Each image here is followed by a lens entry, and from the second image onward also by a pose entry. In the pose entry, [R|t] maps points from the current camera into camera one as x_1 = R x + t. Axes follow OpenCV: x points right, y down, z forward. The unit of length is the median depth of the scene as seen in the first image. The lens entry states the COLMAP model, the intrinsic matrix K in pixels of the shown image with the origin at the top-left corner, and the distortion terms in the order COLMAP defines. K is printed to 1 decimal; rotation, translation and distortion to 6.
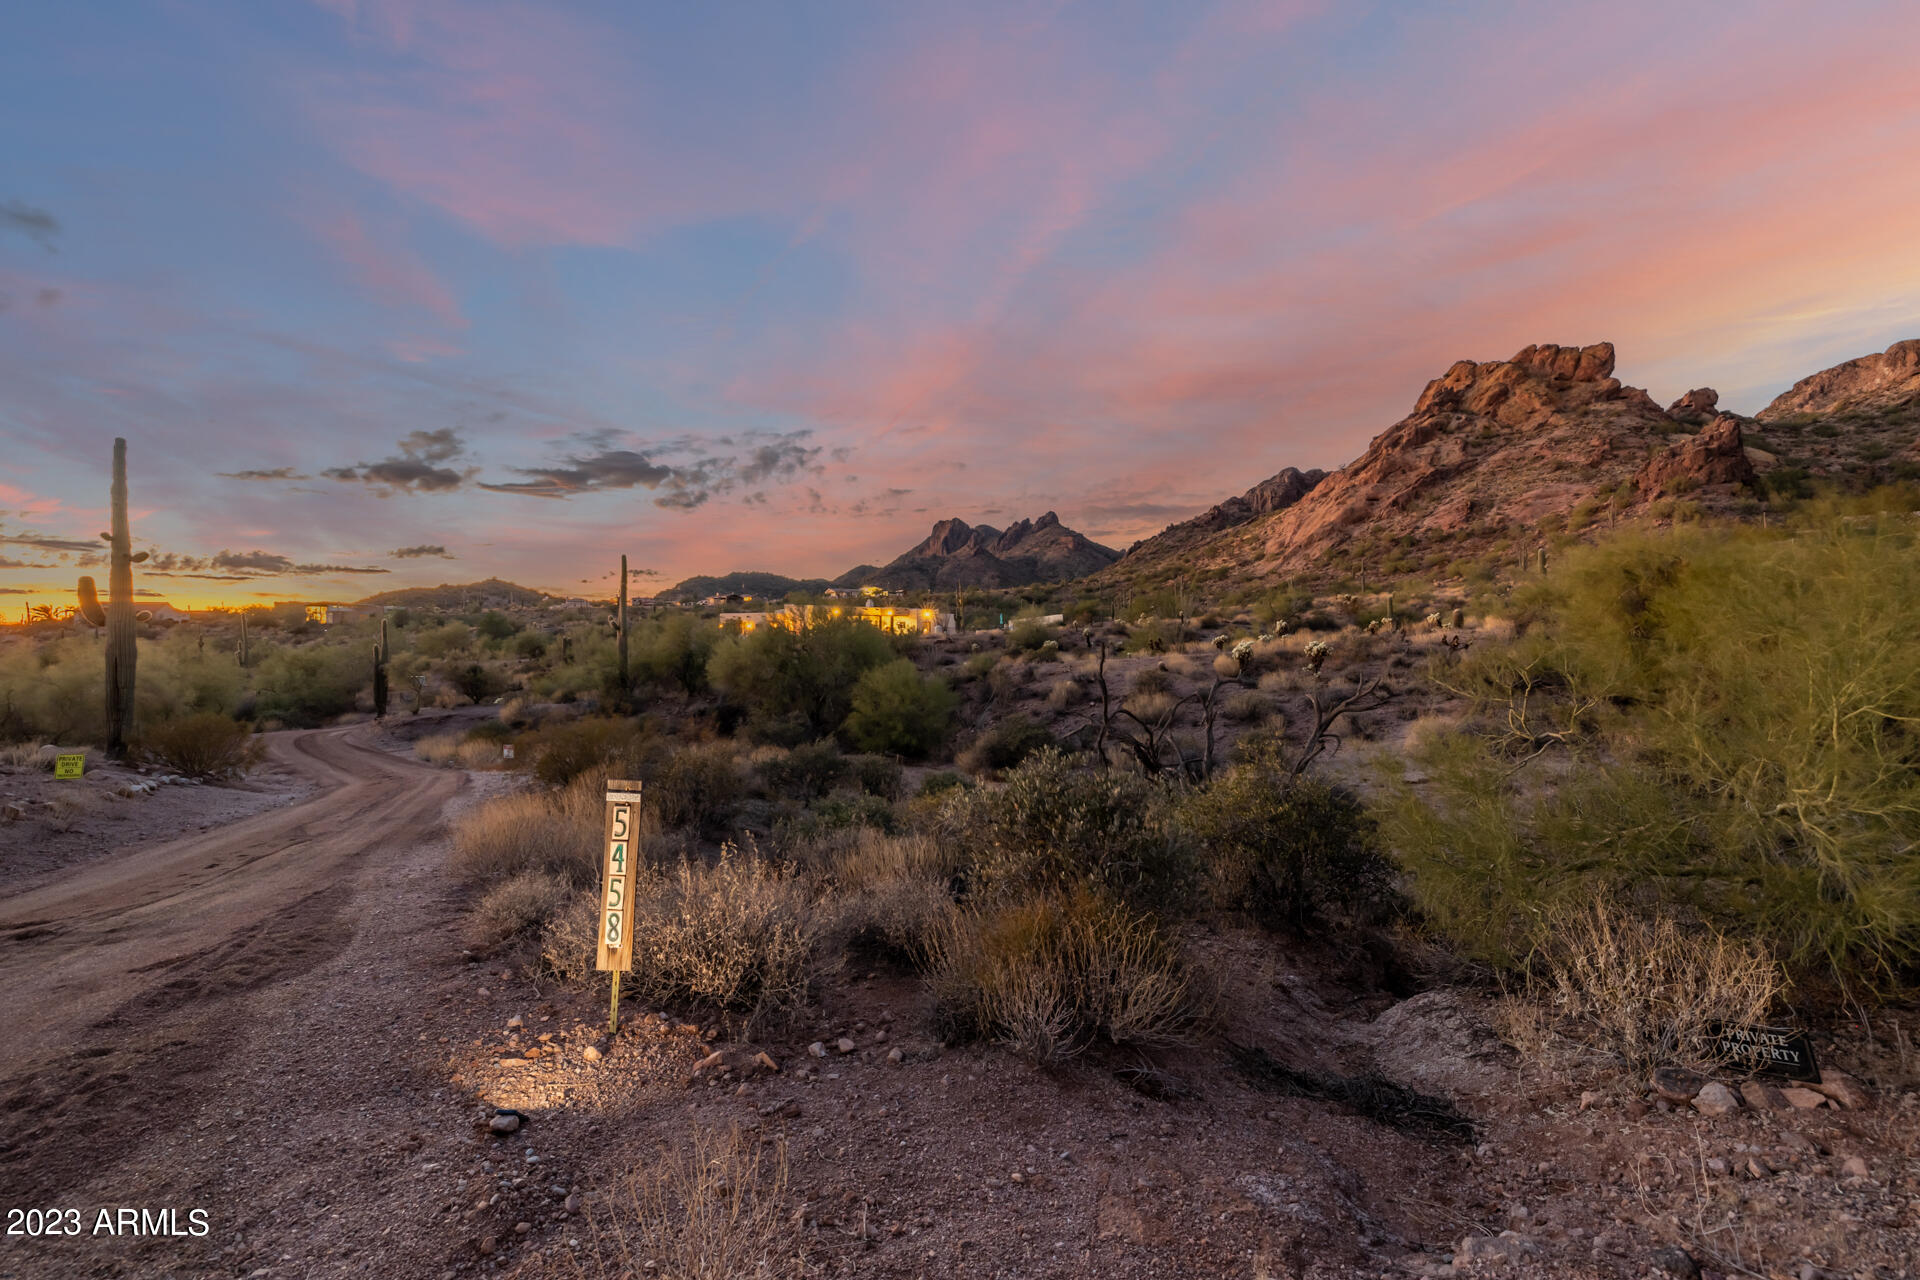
lens RADIAL K [[810.6, 0, 950.4], [0, 810.6, 631.8], [0, 0, 1]] dist [0.001930, -0.000458]
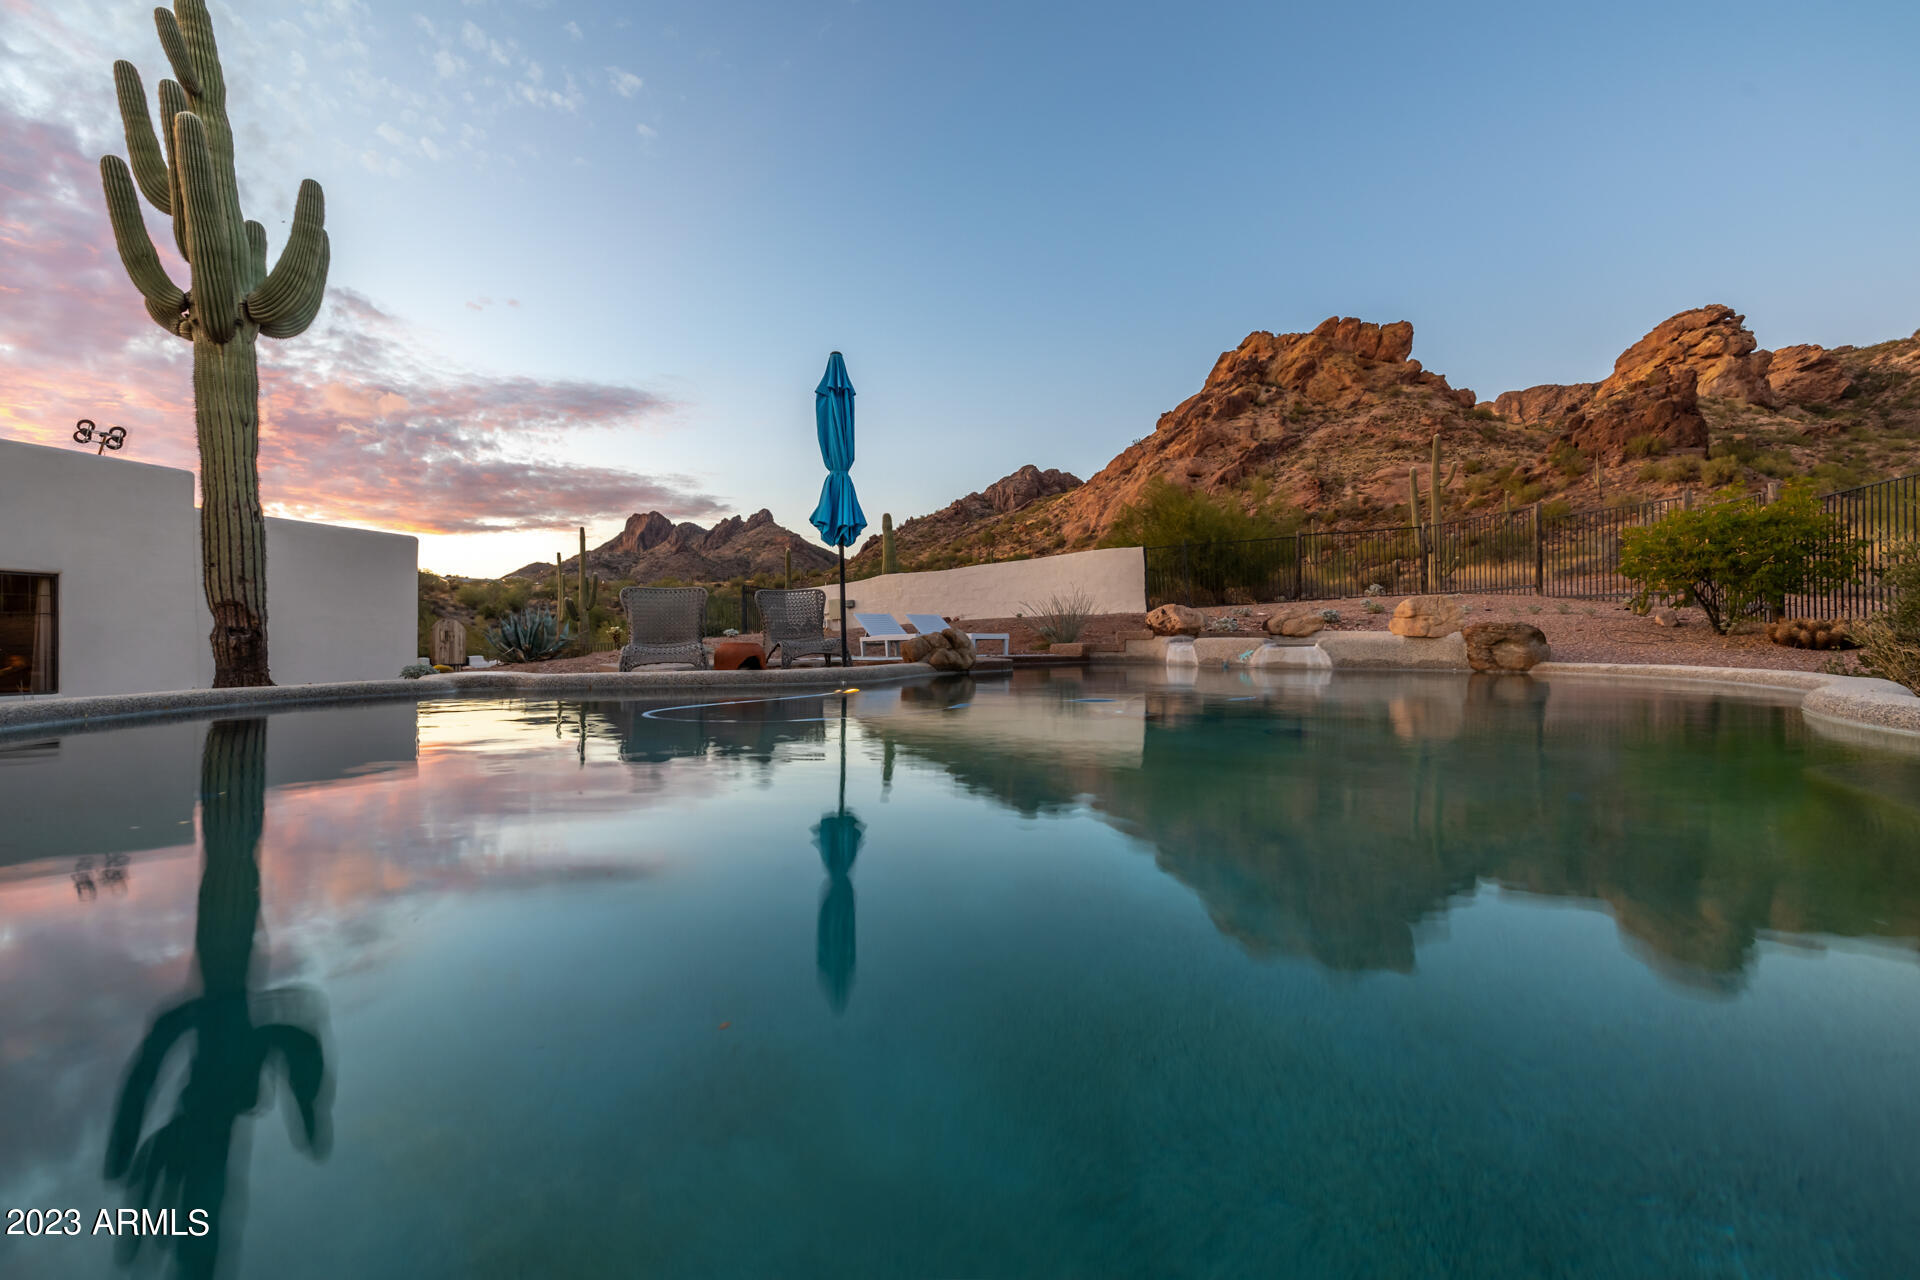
lens RADIAL K [[805.0, 0, 952.4], [0, 805.0, 634.1], [0, 0, 1]] dist [-0.001328, -0.000475]
pose [[0.936421, 0.000663, 0.350879, 0.015852], [0.001777, 0.999976, -0.006631, -0.000544], [-0.350875, 0.006833, 0.936397, 0.330900]]
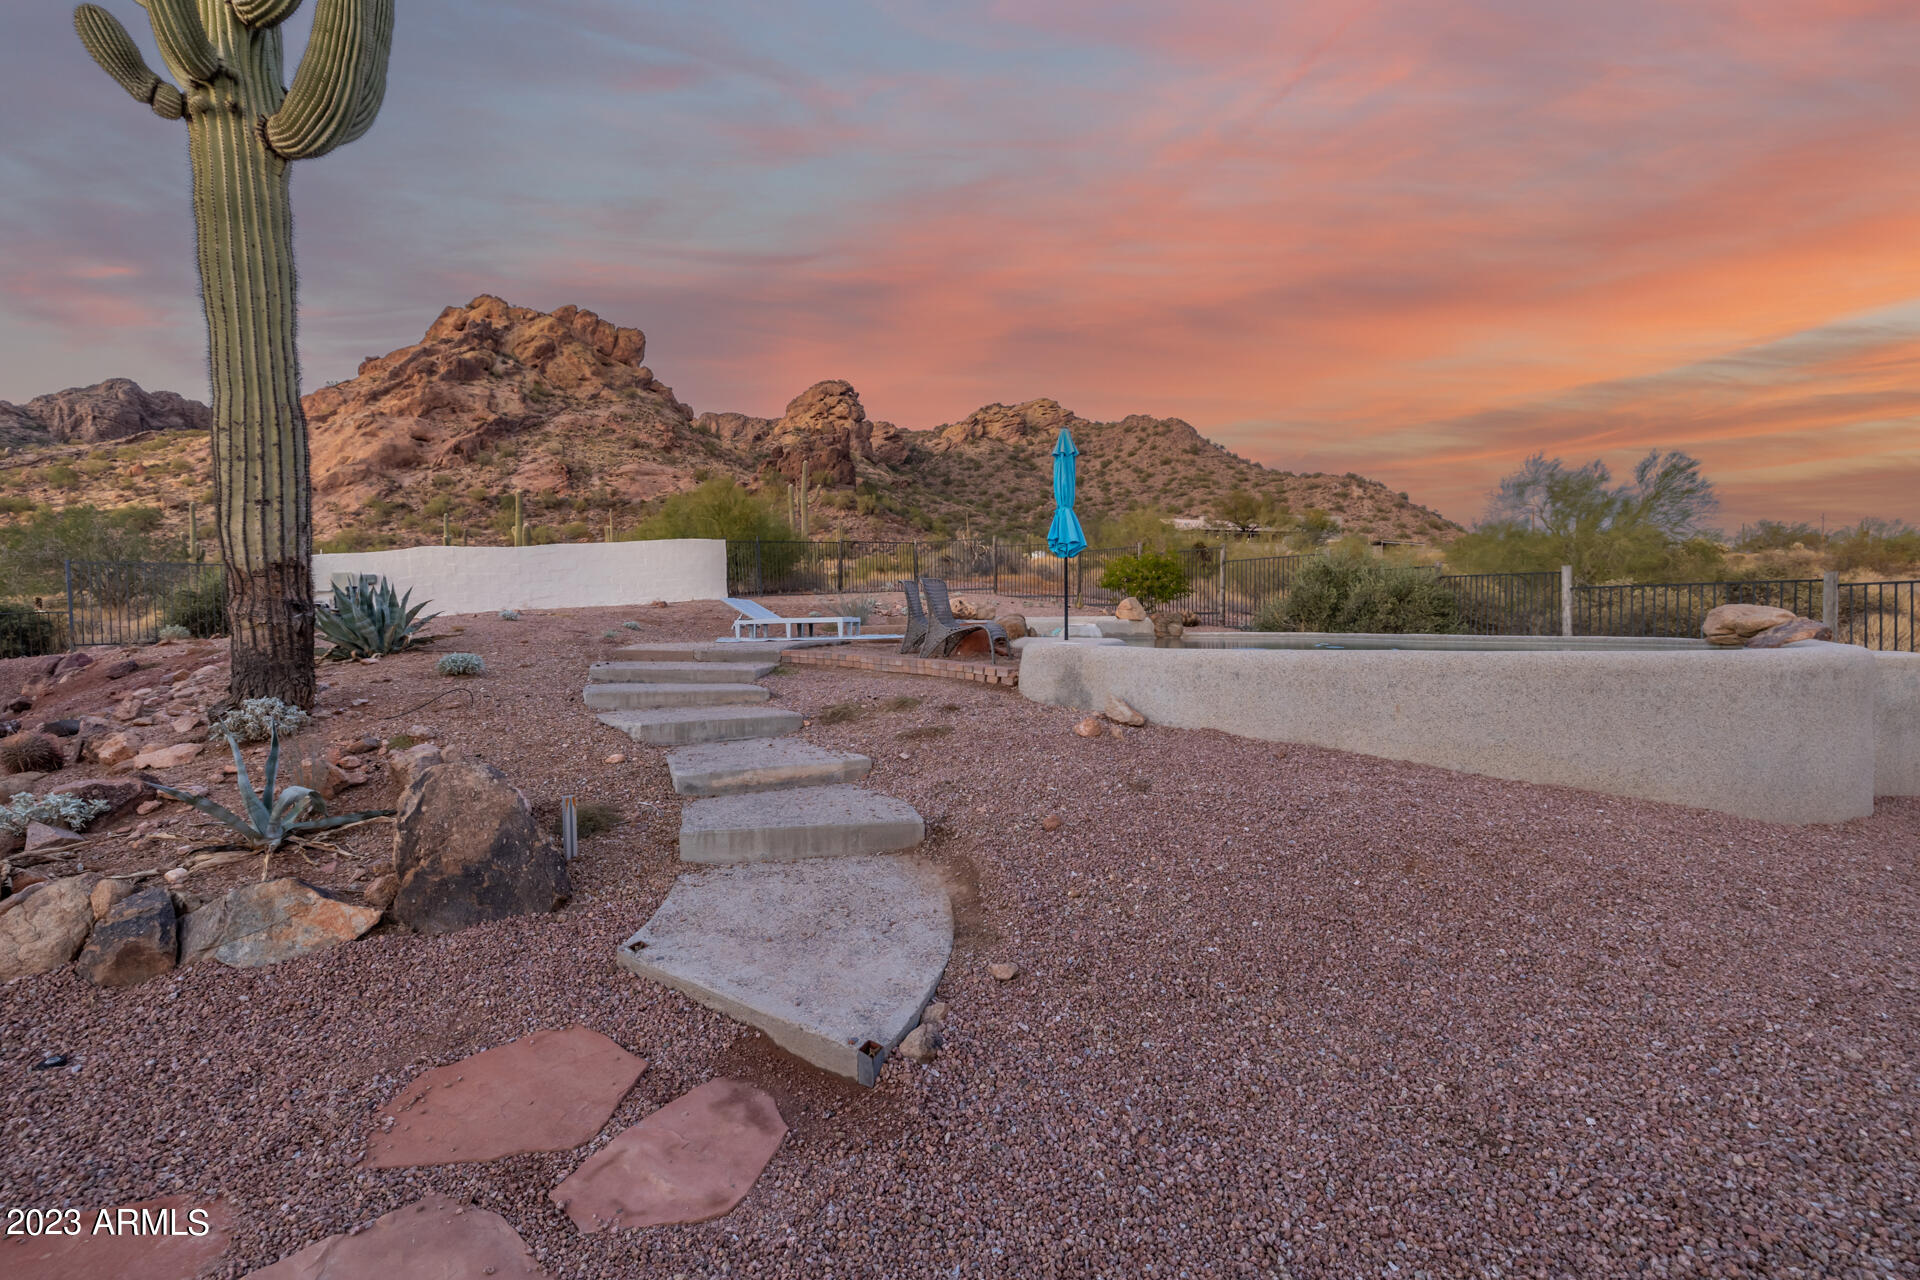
lens RADIAL K [[805.0, 0, 952.4], [0, 805.0, 634.1], [0, 0, 1]] dist [-0.001328, -0.000475]
pose [[0.299207, -0.015308, 0.954065, -0.008420], [0.006721, 0.999880, 0.013935, -0.000501], [-0.954164, 0.002242, 0.299274, 0.345262]]
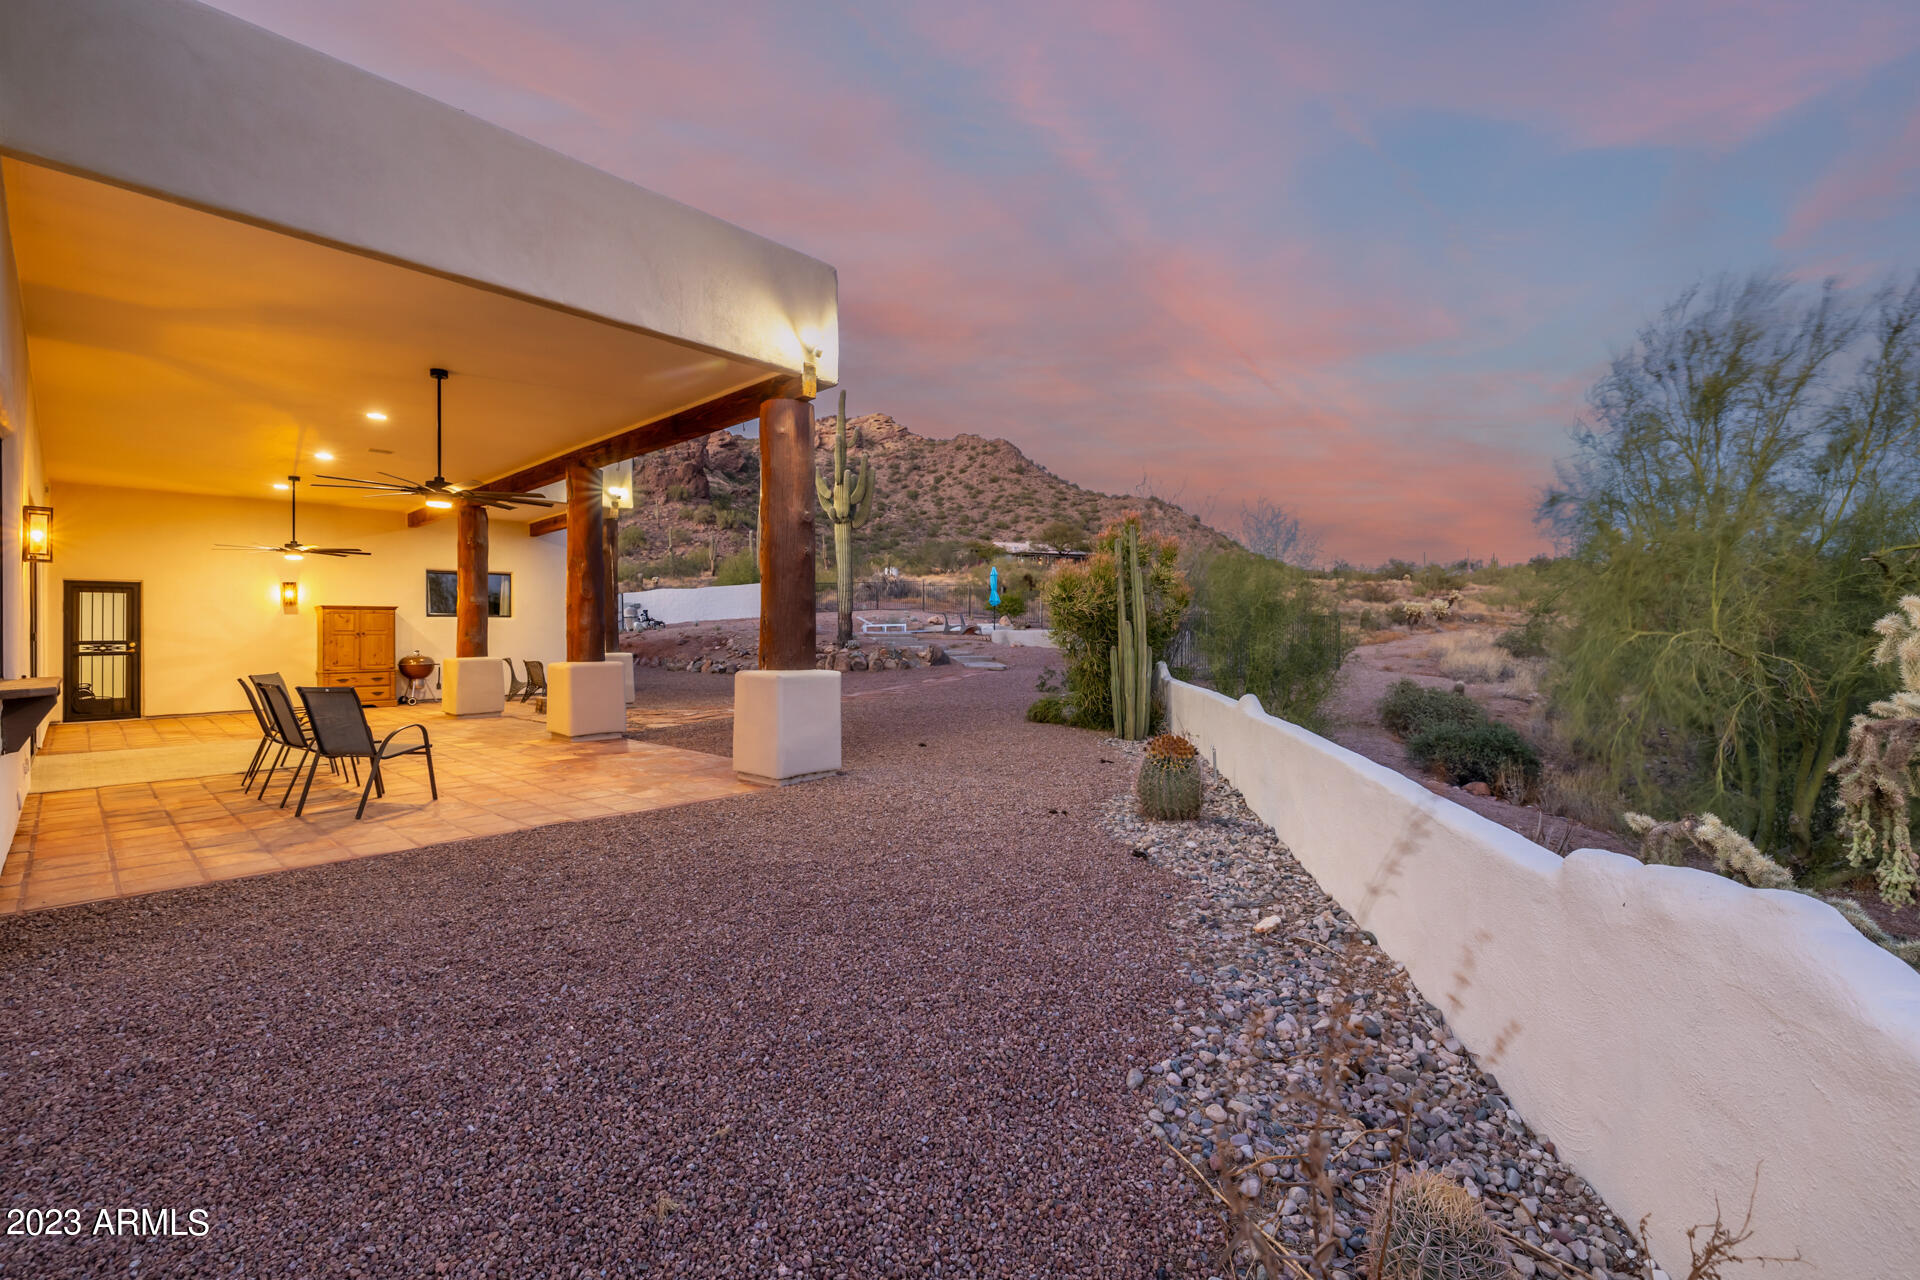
lens RADIAL K [[810.6, 0, 950.4], [0, 810.6, 631.8], [0, 0, 1]] dist [0.001930, -0.000458]
pose [[0.097363, -0.003933, 0.995241, -0.075069], [0.009582, 0.999950, 0.003015, -0.000061], [-0.995203, 0.009242, 0.097396, 0.345871]]
